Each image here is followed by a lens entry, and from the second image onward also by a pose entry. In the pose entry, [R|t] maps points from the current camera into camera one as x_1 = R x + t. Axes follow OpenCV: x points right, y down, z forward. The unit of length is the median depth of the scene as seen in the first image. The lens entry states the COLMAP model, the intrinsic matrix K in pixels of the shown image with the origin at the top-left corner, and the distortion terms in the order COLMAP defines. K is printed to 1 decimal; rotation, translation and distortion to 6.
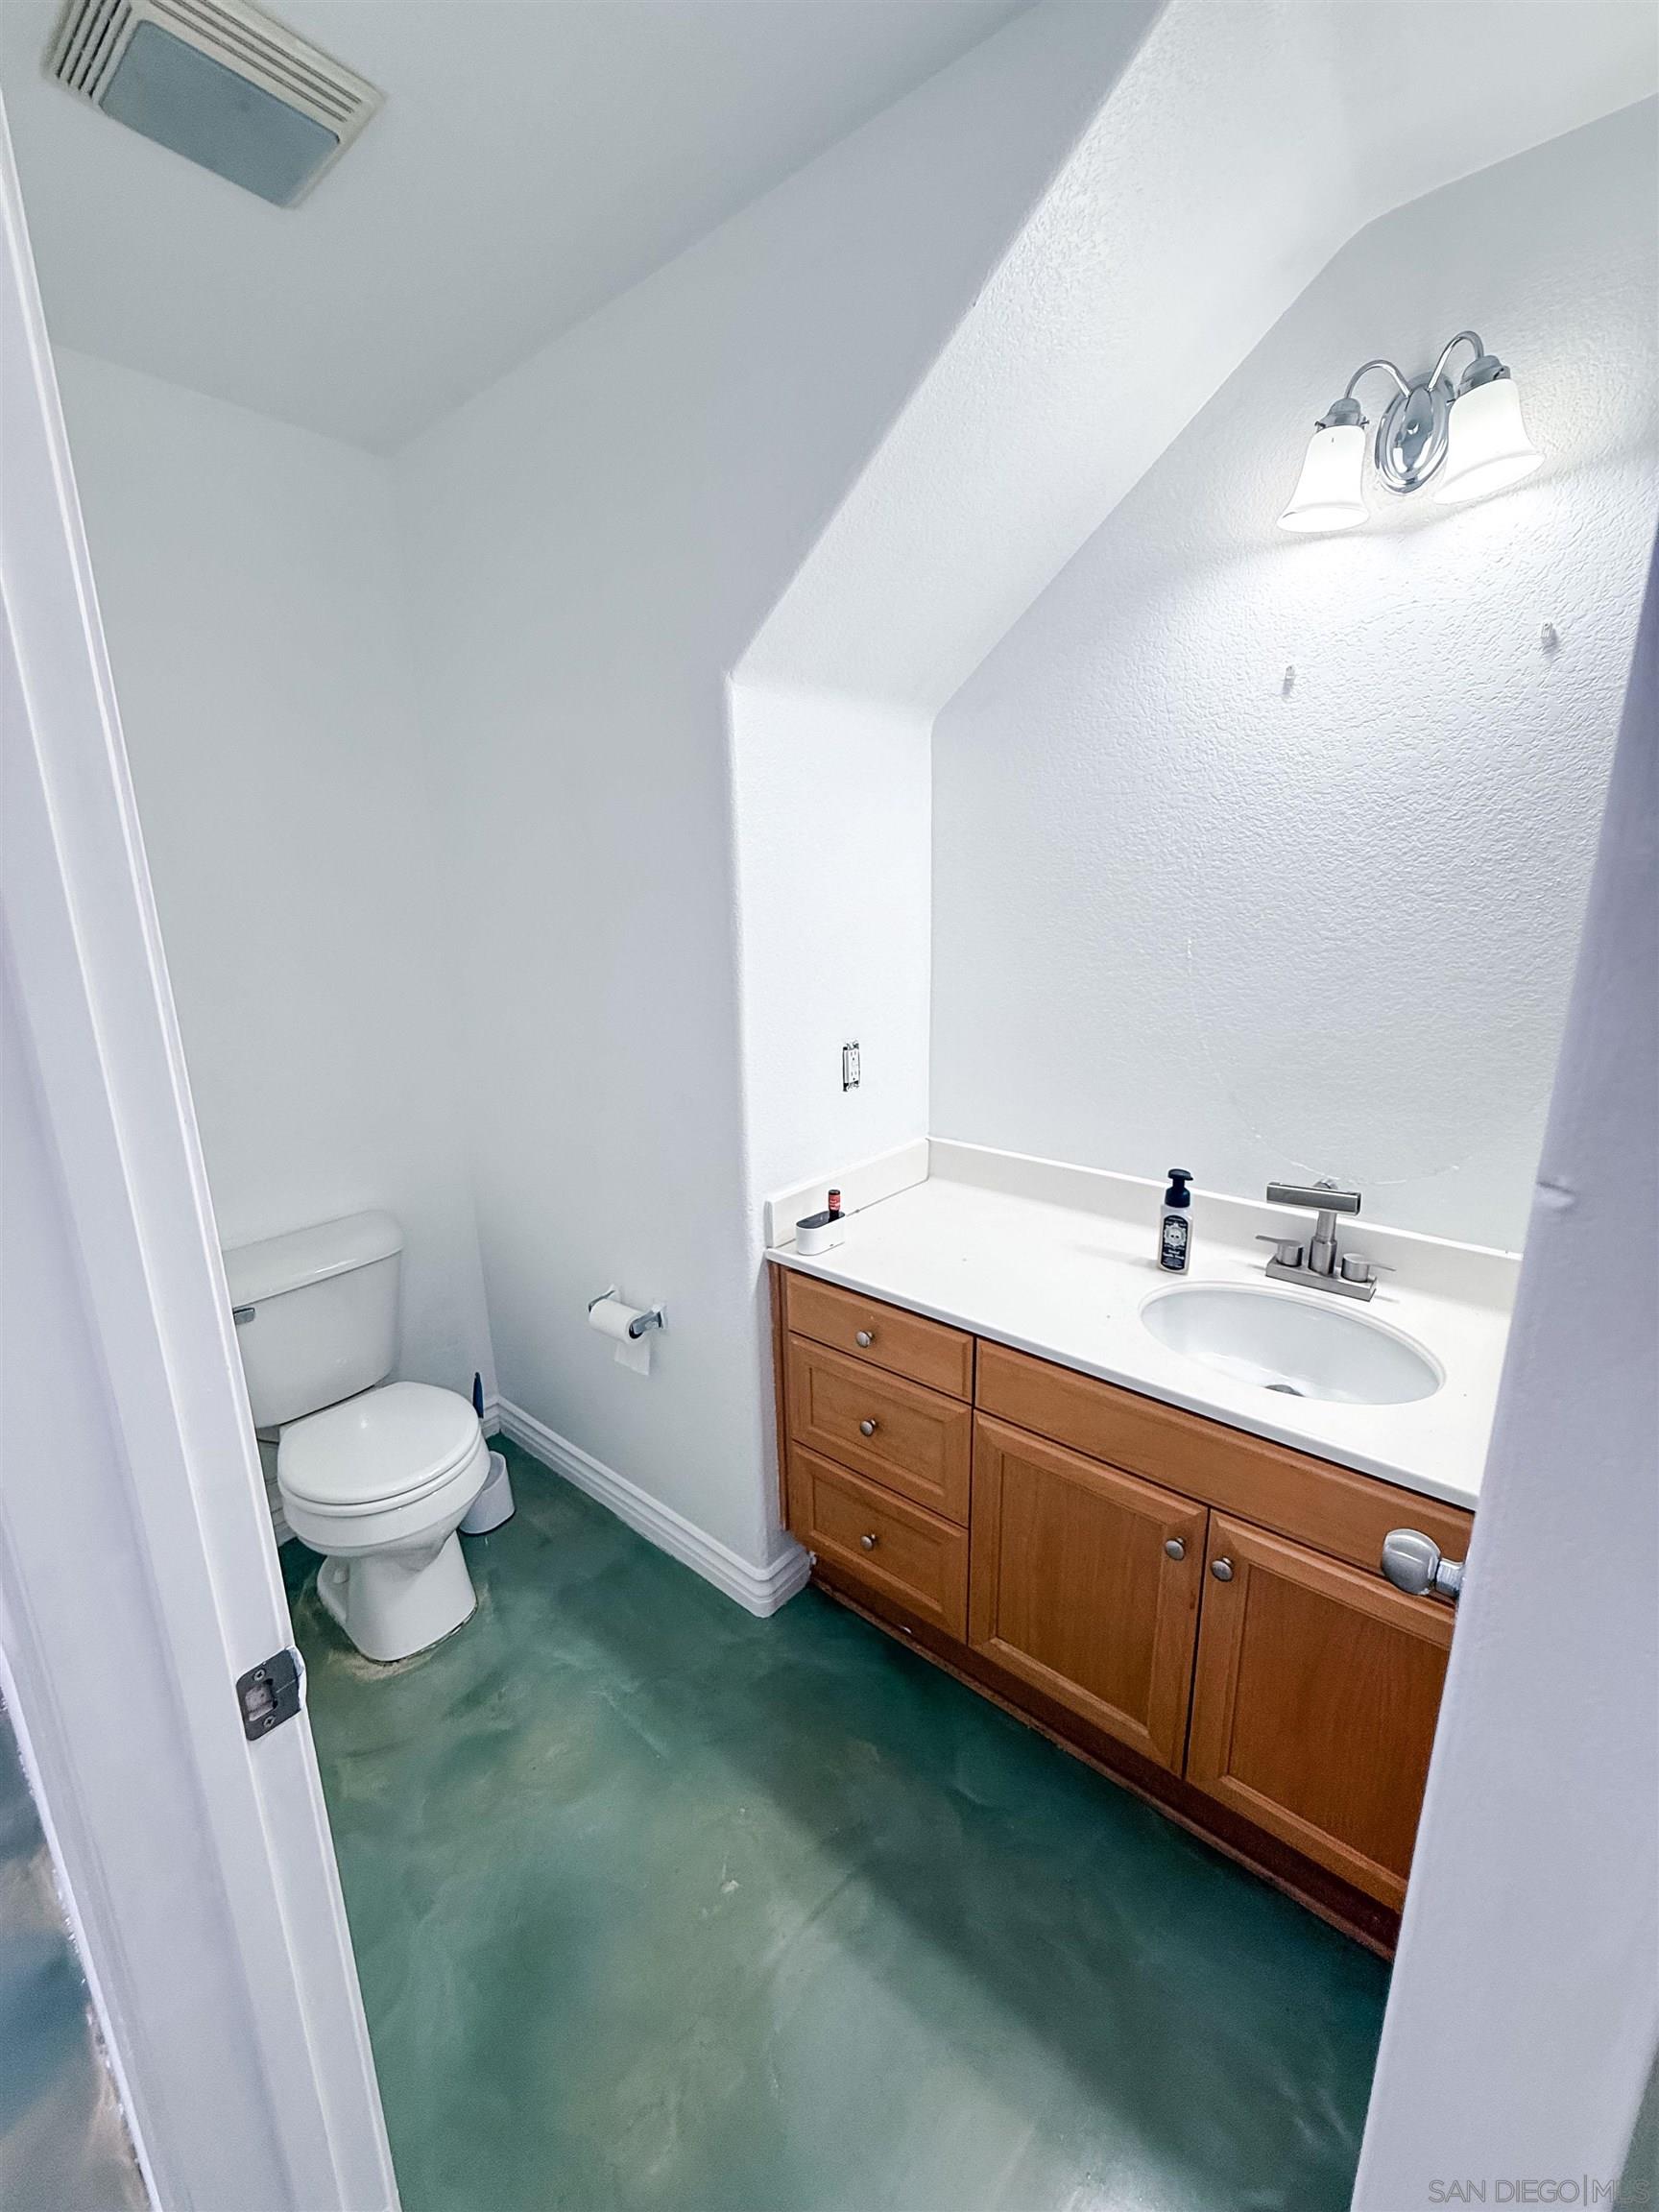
lens RADIAL K [[880.0, 0, 836.3], [0, 880.0, 1096.5], [0, 0, 1]] dist [-0.002398, -0.000091]
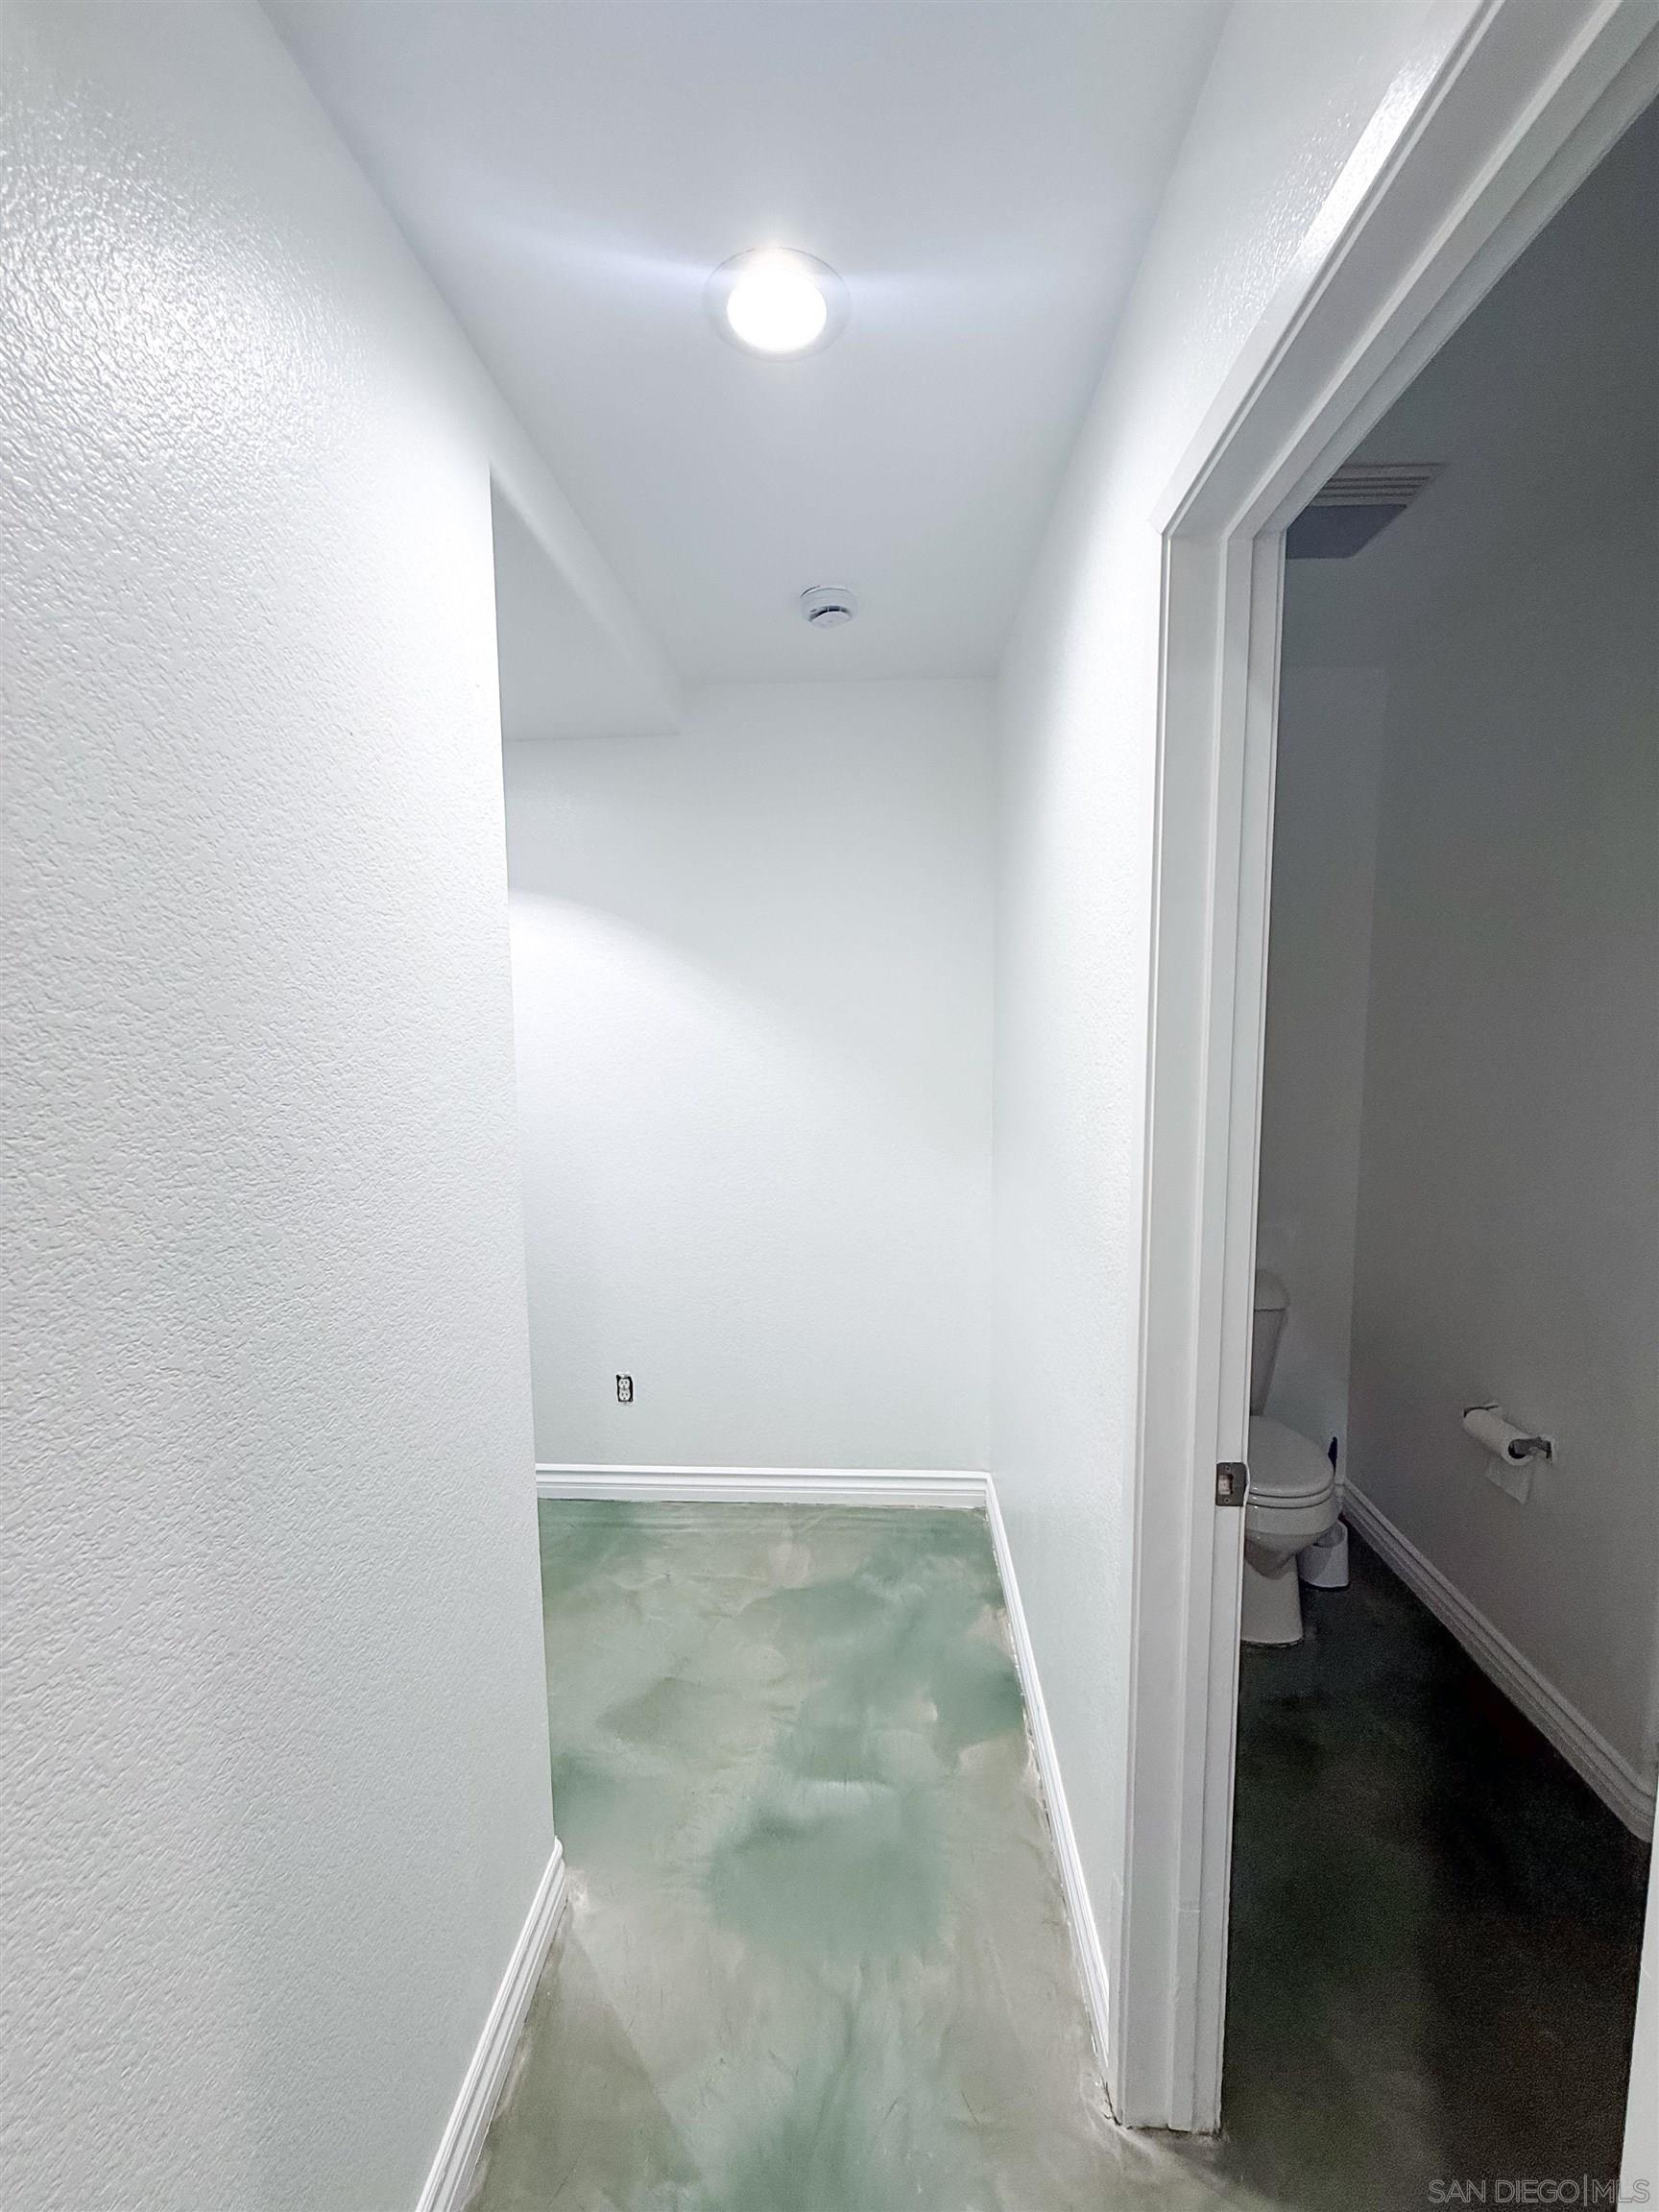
lens RADIAL K [[880.0, 0, 836.3], [0, 880.0, 1096.5], [0, 0, 1]] dist [-0.002398, -0.000091]
pose [[0.605139, 0.085127, -0.791555, 0.055266], [-0.185035, 0.982078, -0.035841, 0.059654], [0.774318, 0.168154, 0.610046, -0.257851]]
